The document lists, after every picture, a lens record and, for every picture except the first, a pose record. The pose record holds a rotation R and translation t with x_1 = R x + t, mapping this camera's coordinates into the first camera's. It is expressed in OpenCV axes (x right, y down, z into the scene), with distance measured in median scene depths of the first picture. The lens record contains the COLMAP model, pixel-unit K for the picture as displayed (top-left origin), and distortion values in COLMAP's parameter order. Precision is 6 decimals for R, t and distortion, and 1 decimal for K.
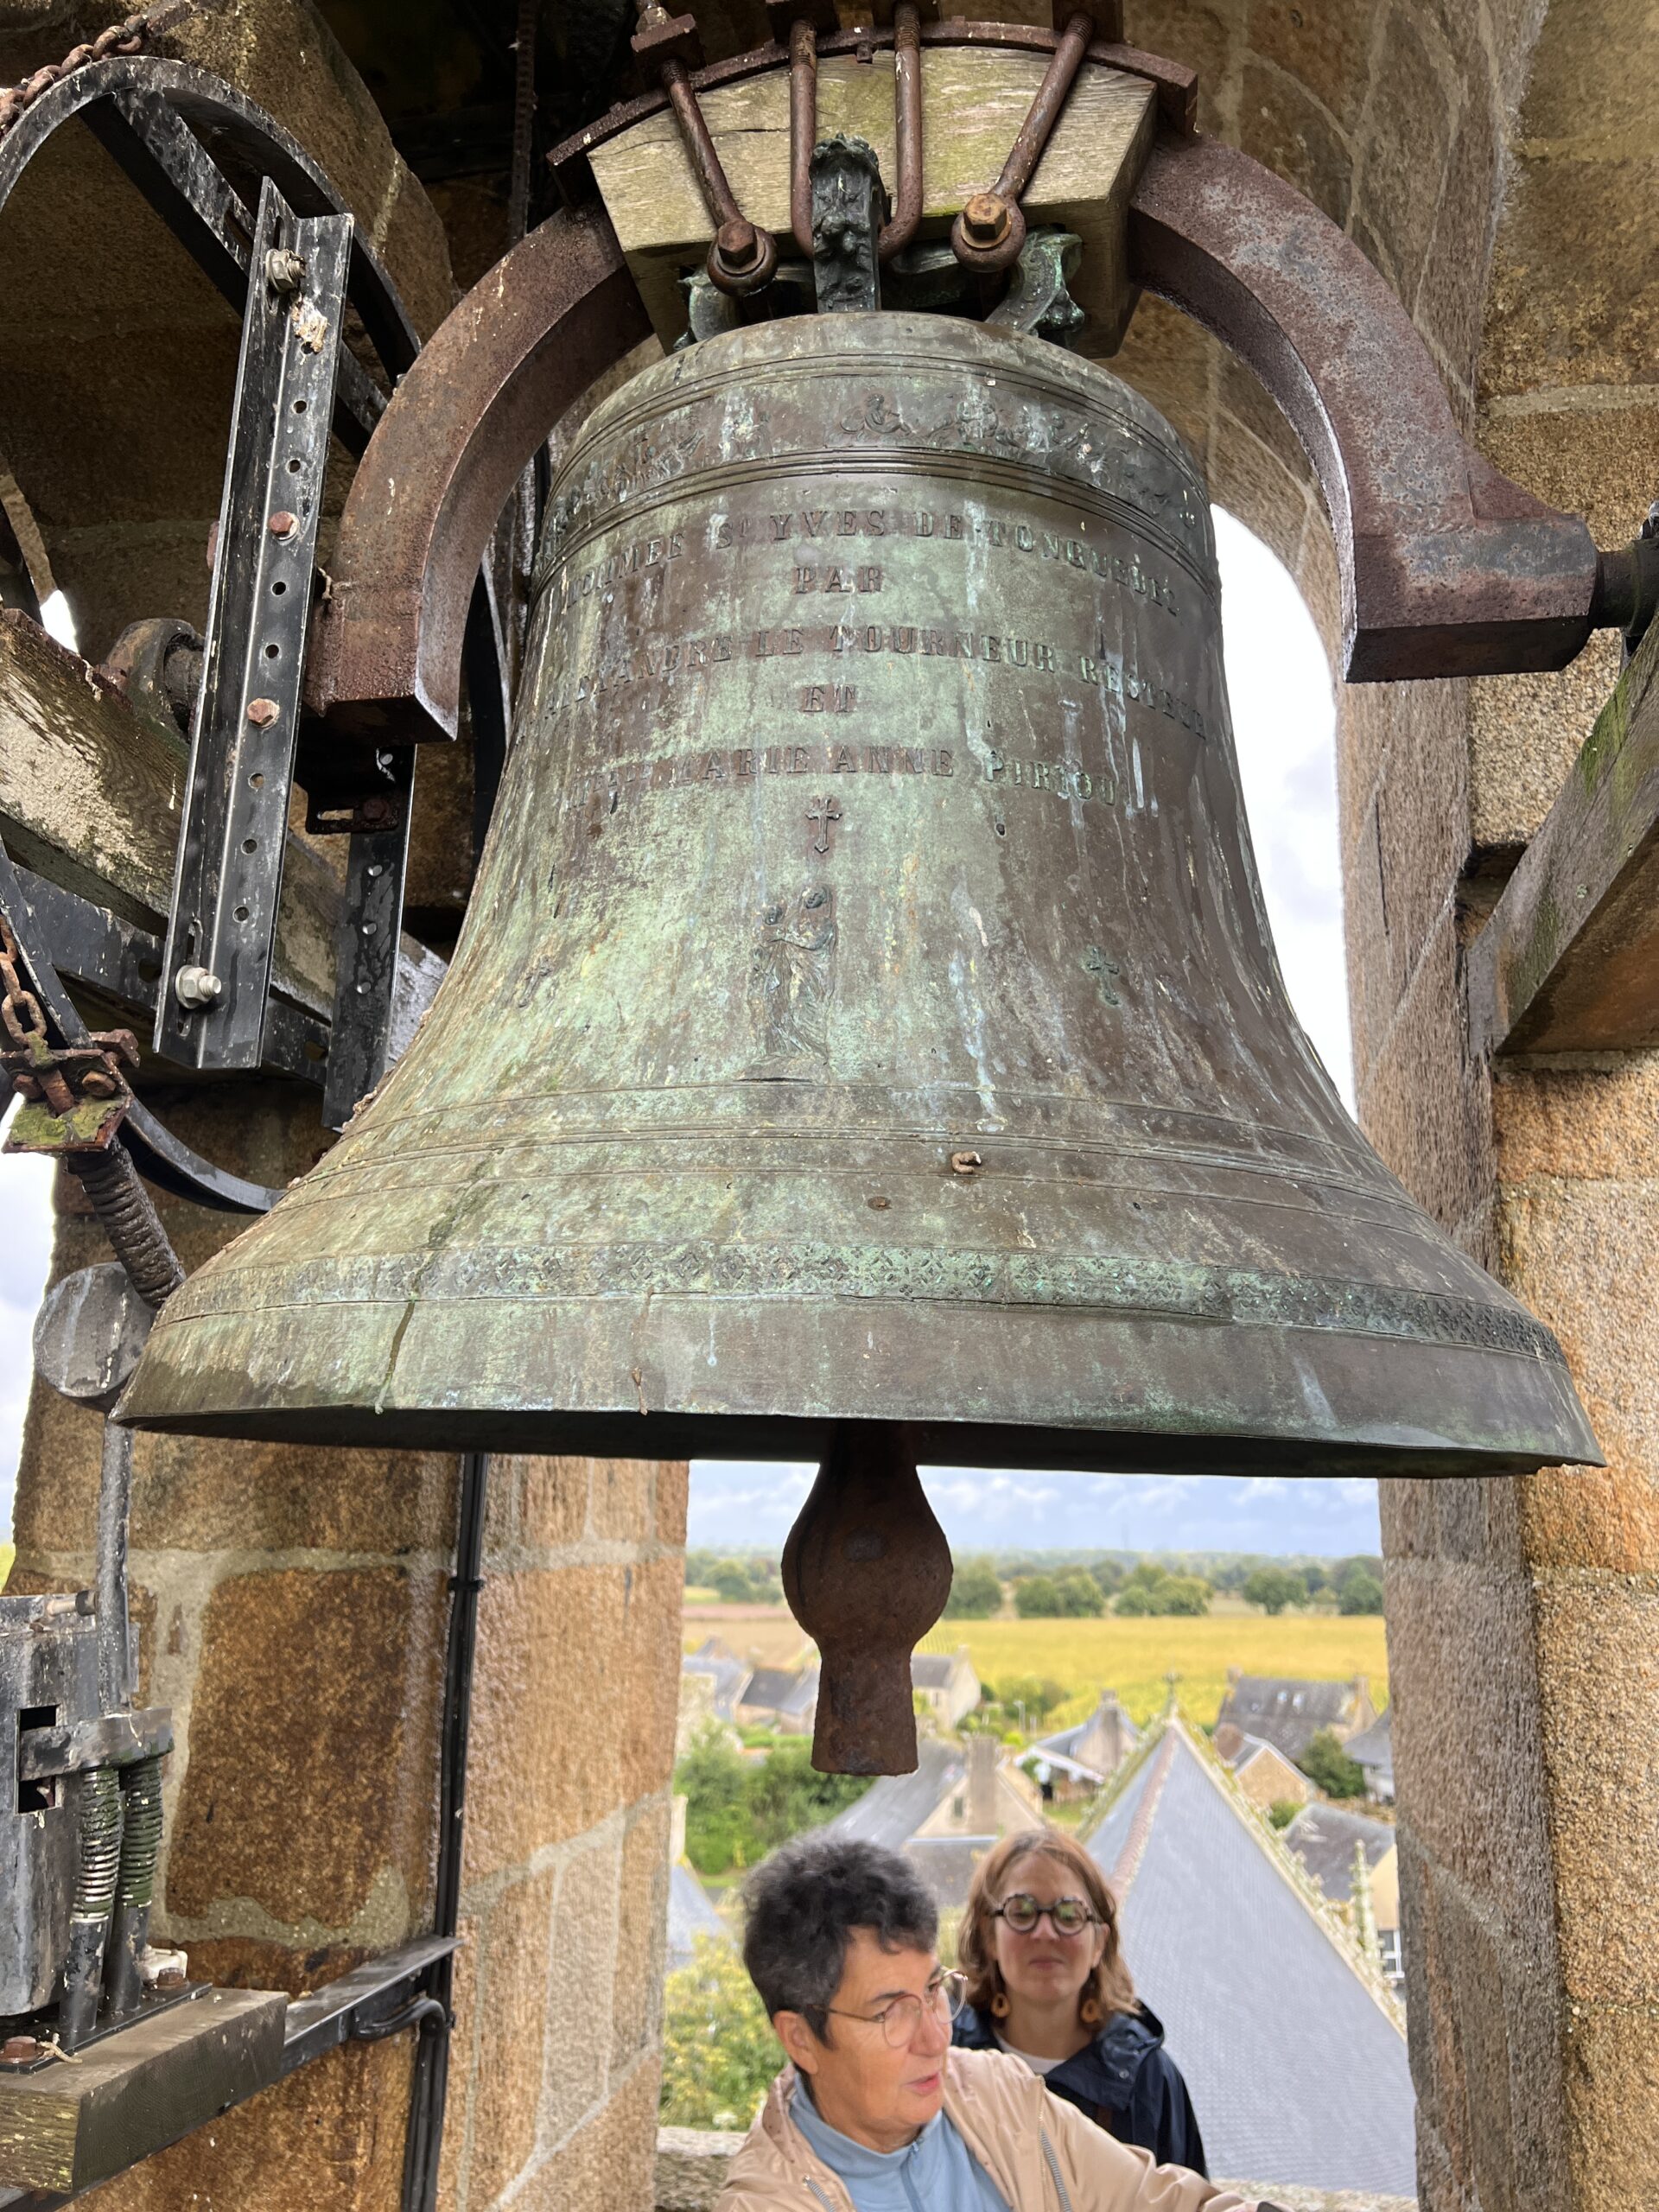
lens RADIAL K [[1629.9, 0, 829.5], [0, 1629.9, 1106.0], [0, 0, 1]] dist [0.046944, -0.076750]
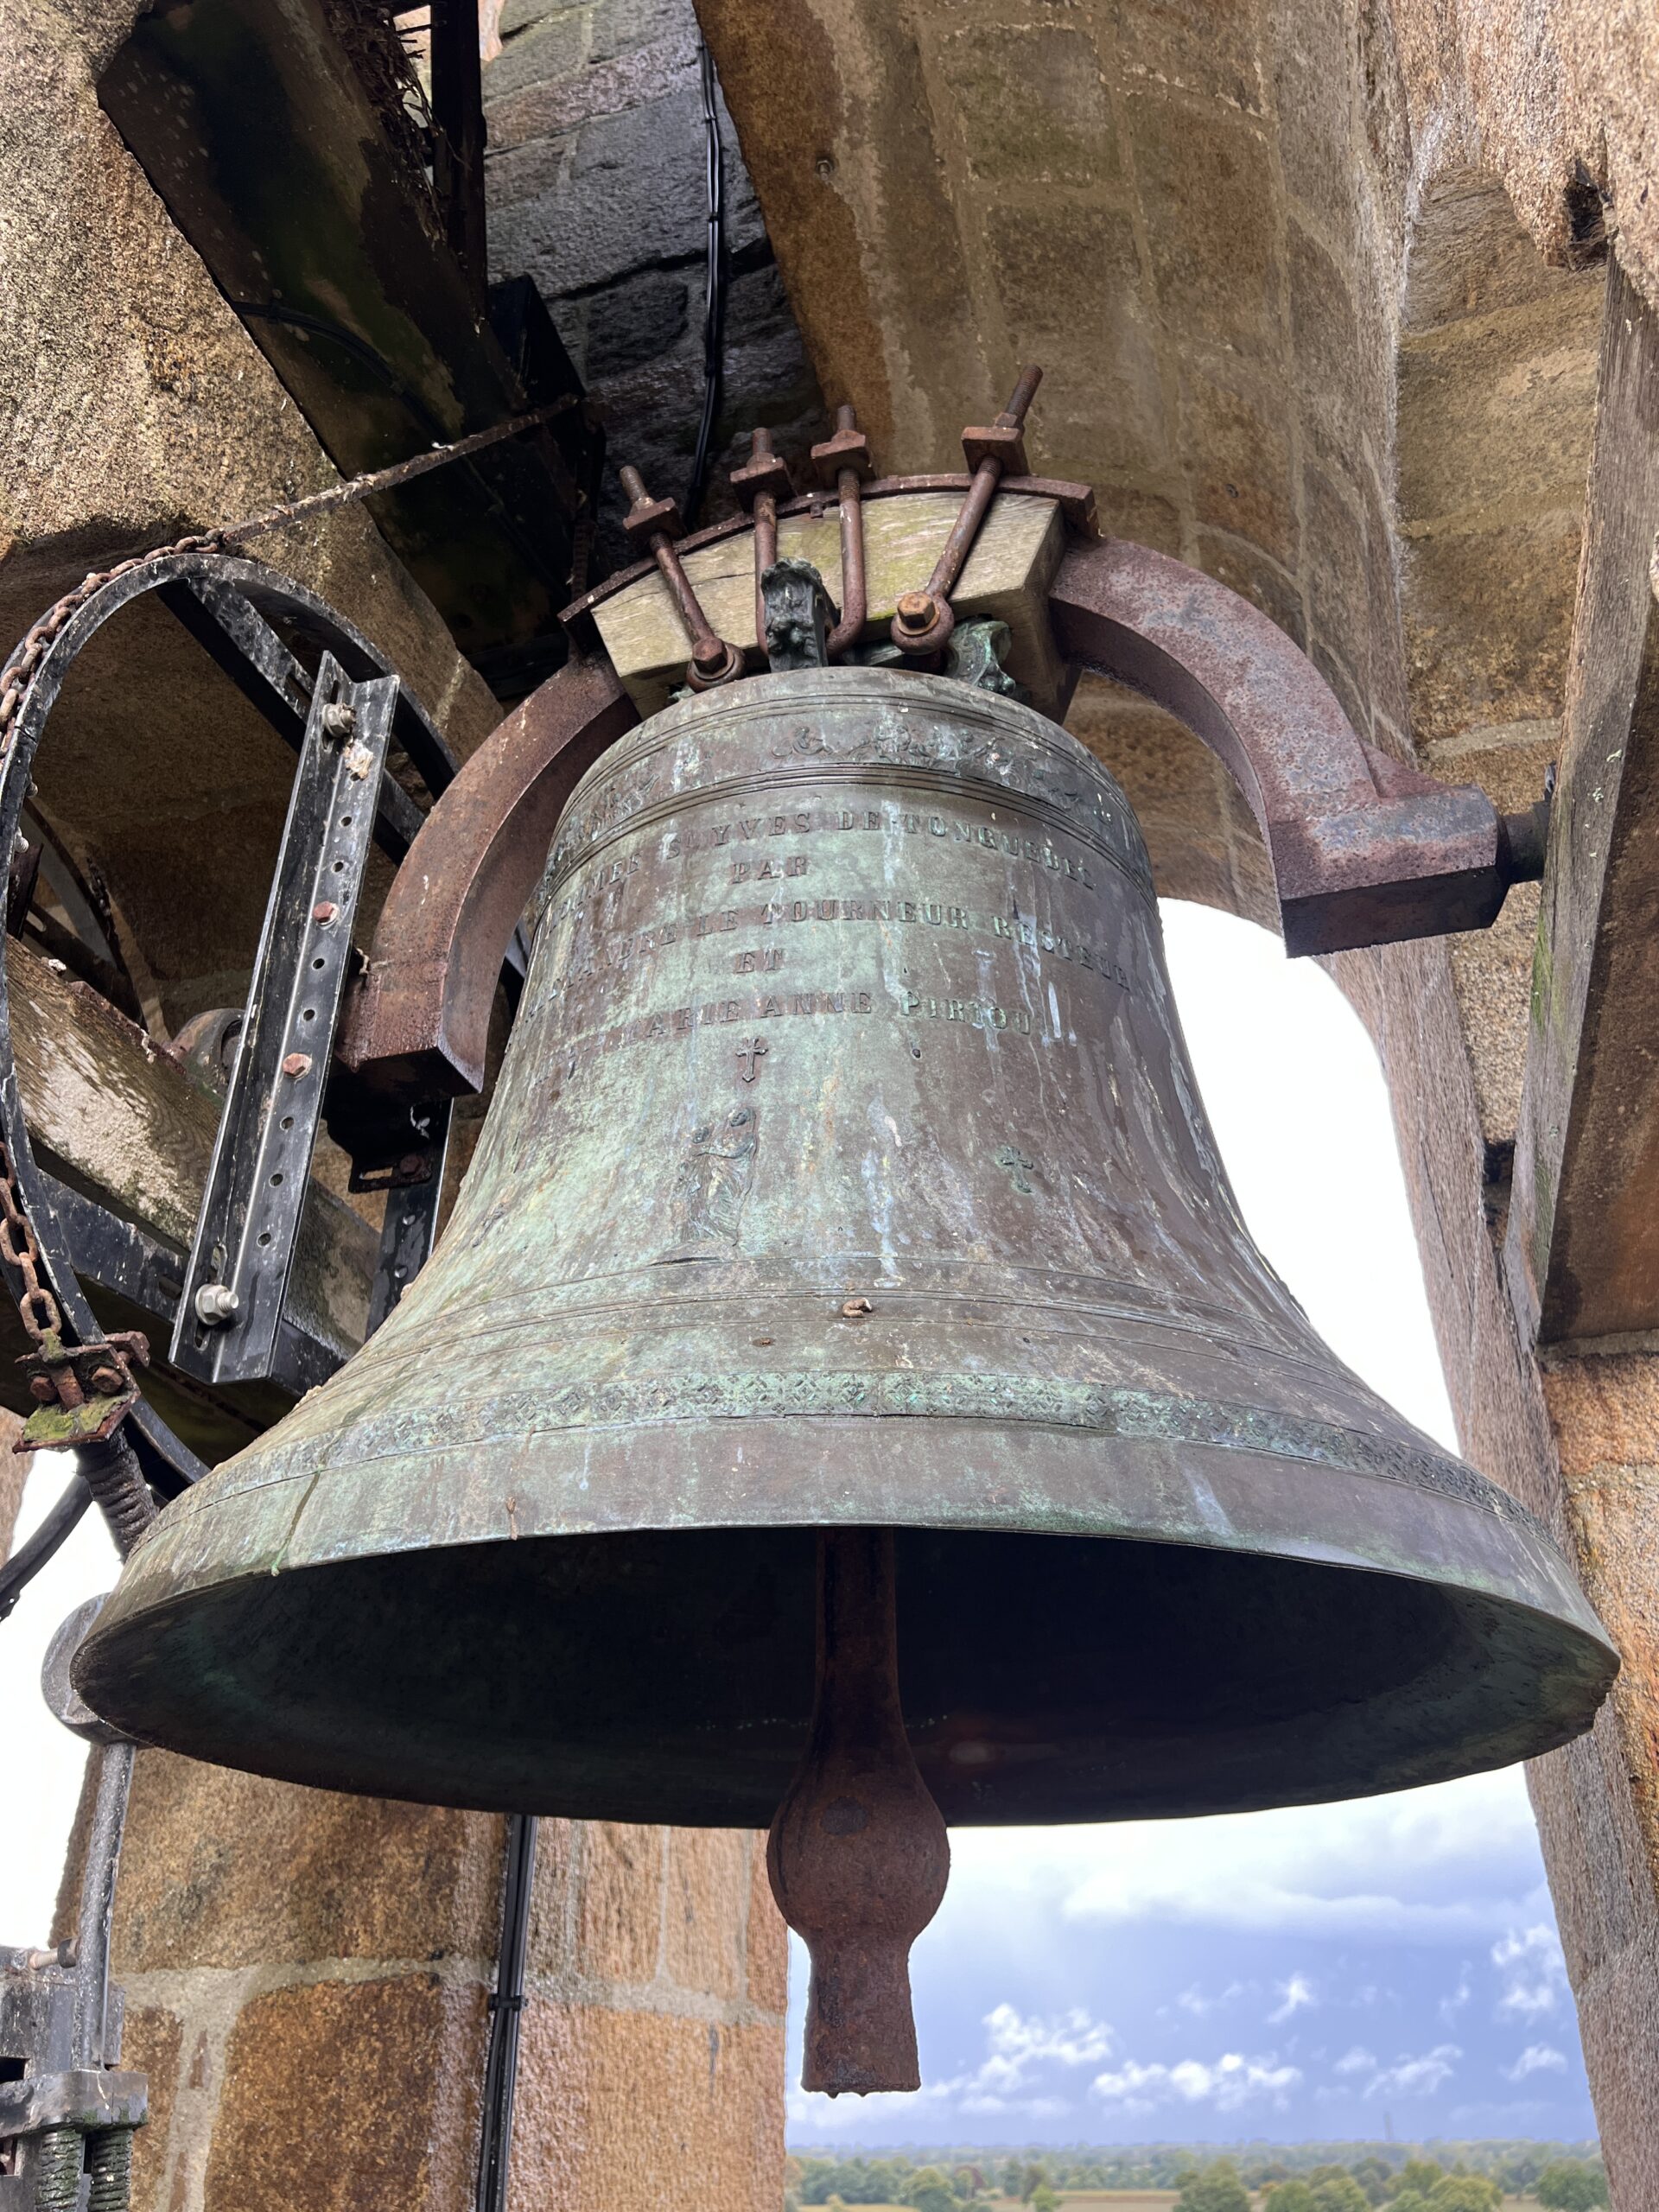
lens RADIAL K [[1629.9, 0, 829.5], [0, 1629.9, 1106.0], [0, 0, 1]] dist [0.046944, -0.076750]
pose [[0.994375, -0.075355, -0.074427, 0.113829], [0.050451, 0.954865, -0.292723, 0.158158], [0.093126, 0.287322, 0.953296, -0.014625]]
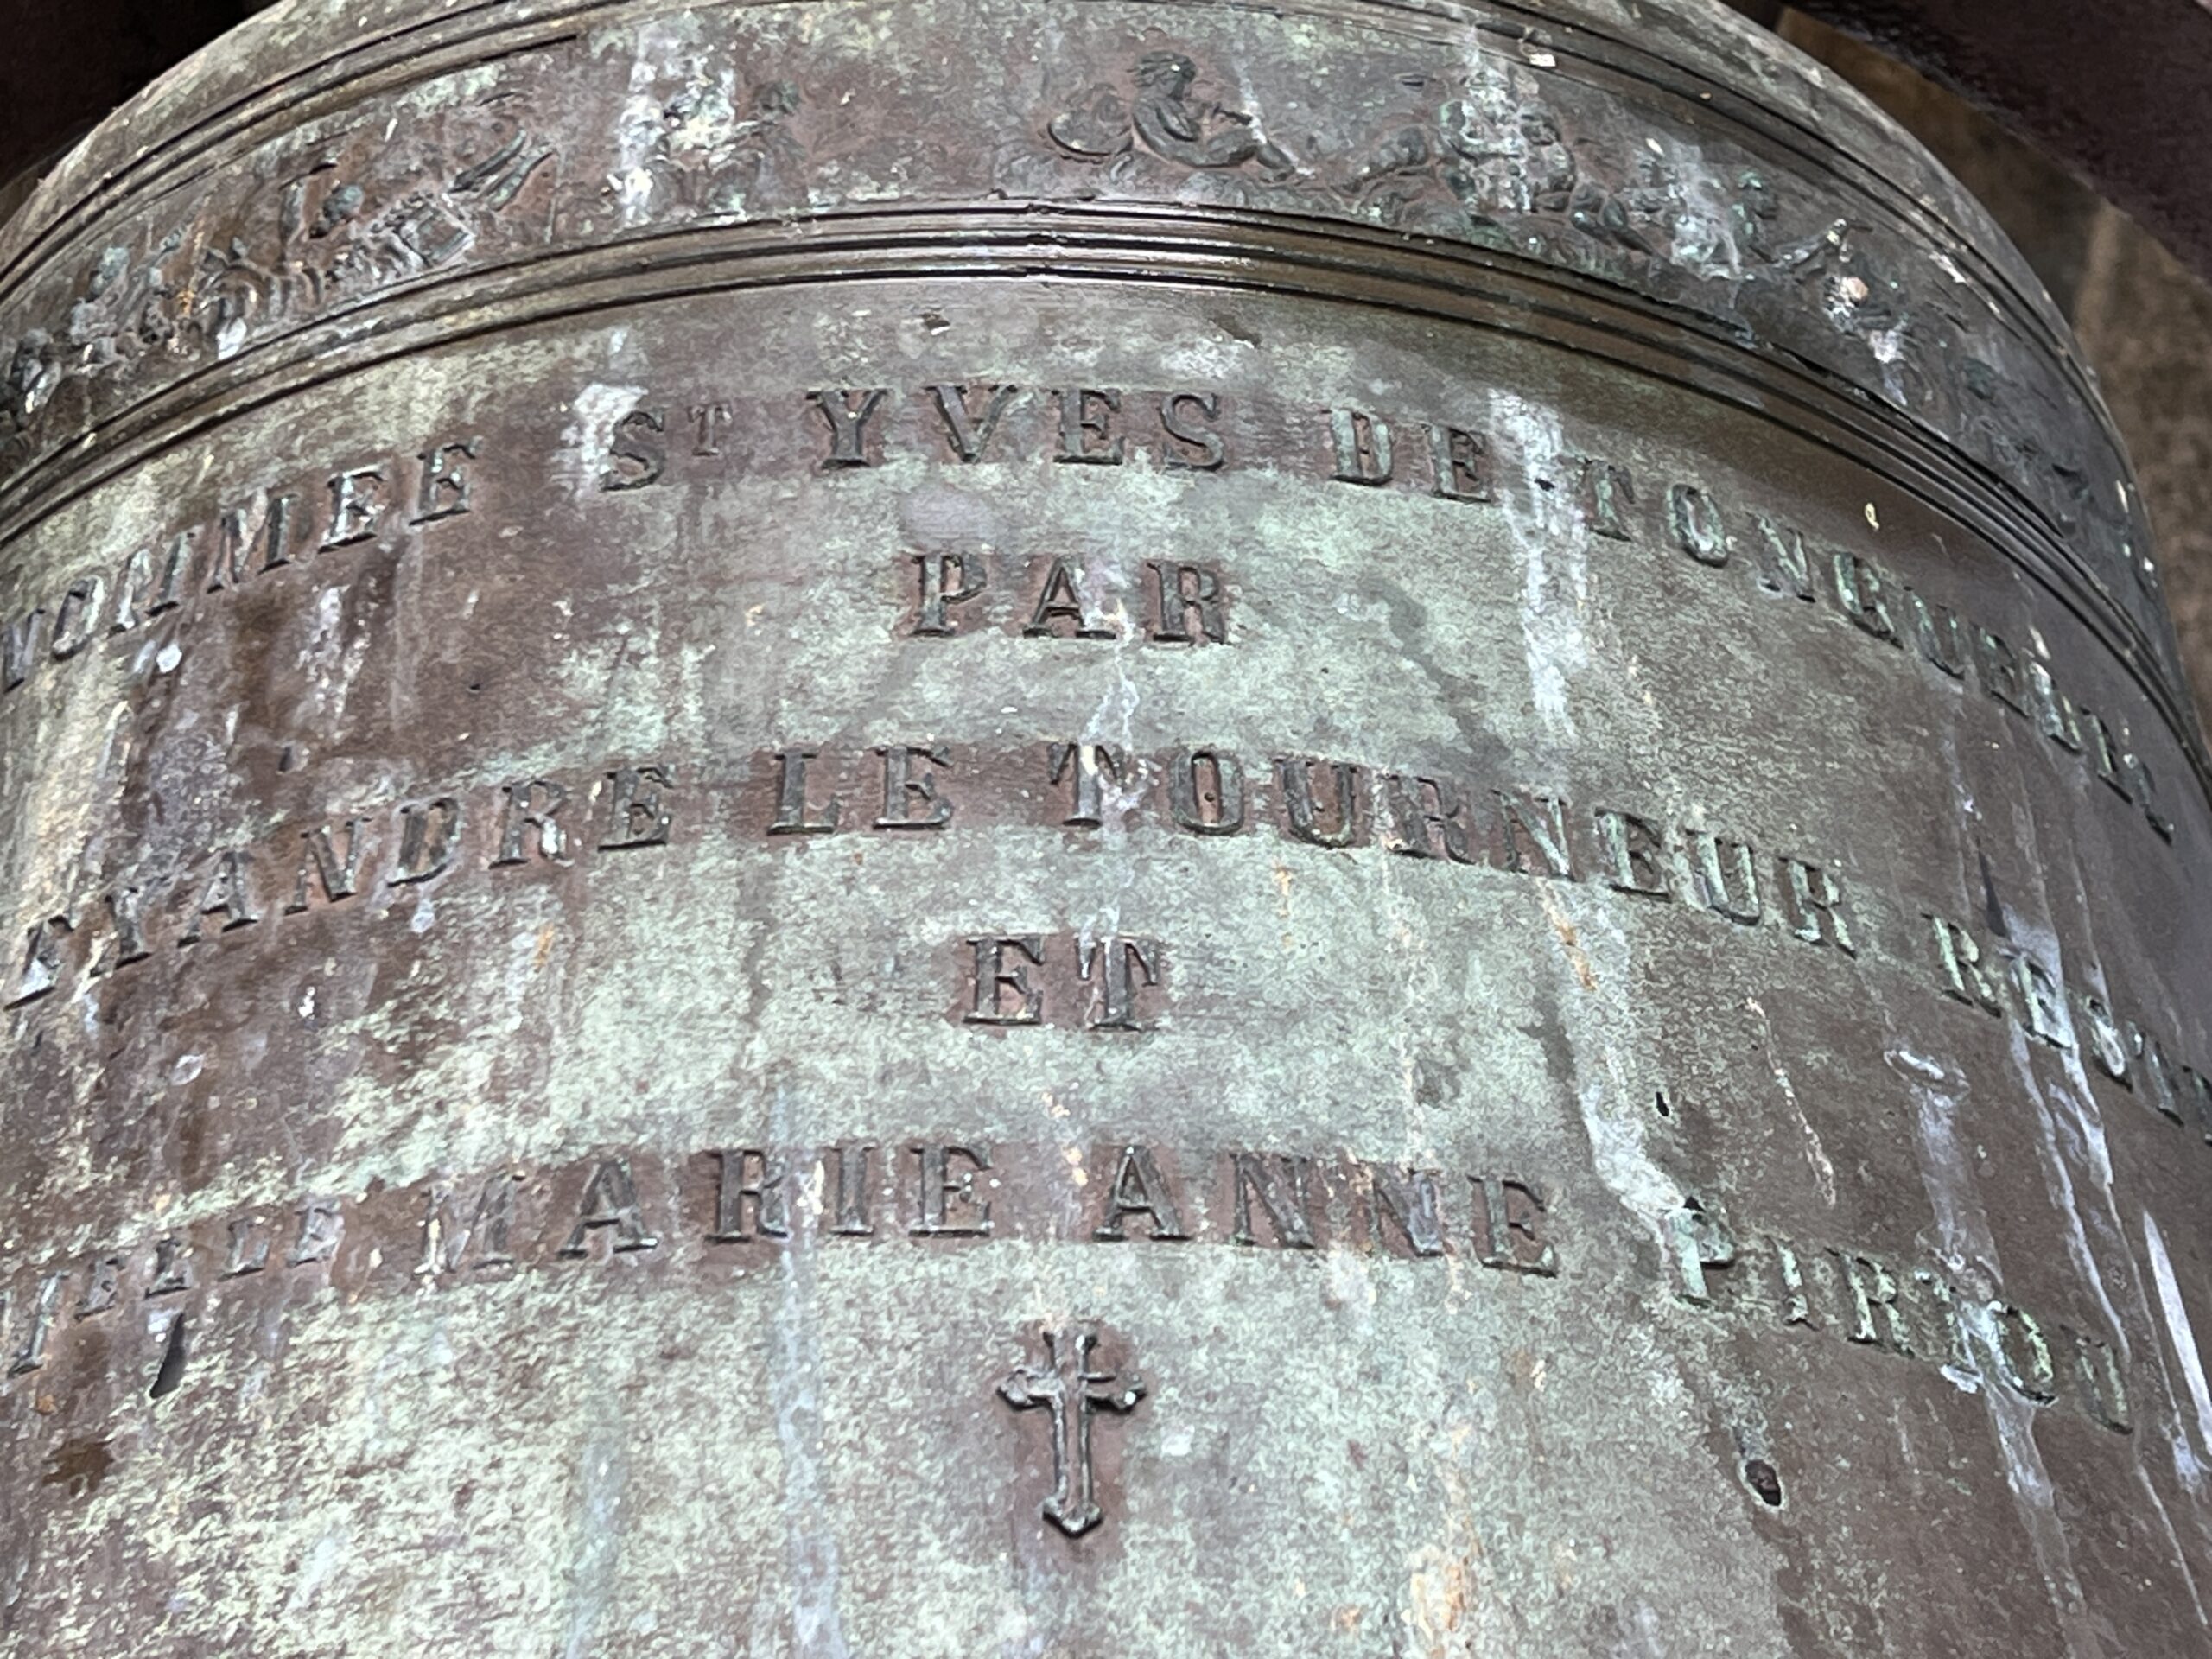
lens RADIAL K [[4812.1, 0, 1165.9], [0, 4812.1, 827.6], [0, 0, 1]] dist [0.239927, -0.154310]
pose [[0.987753, 0.054313, 0.146266, -0.091537], [0.004039, 0.928241, -0.371959, 0.013033], [-0.155972, 0.367994, 0.916653, 0.266256]]
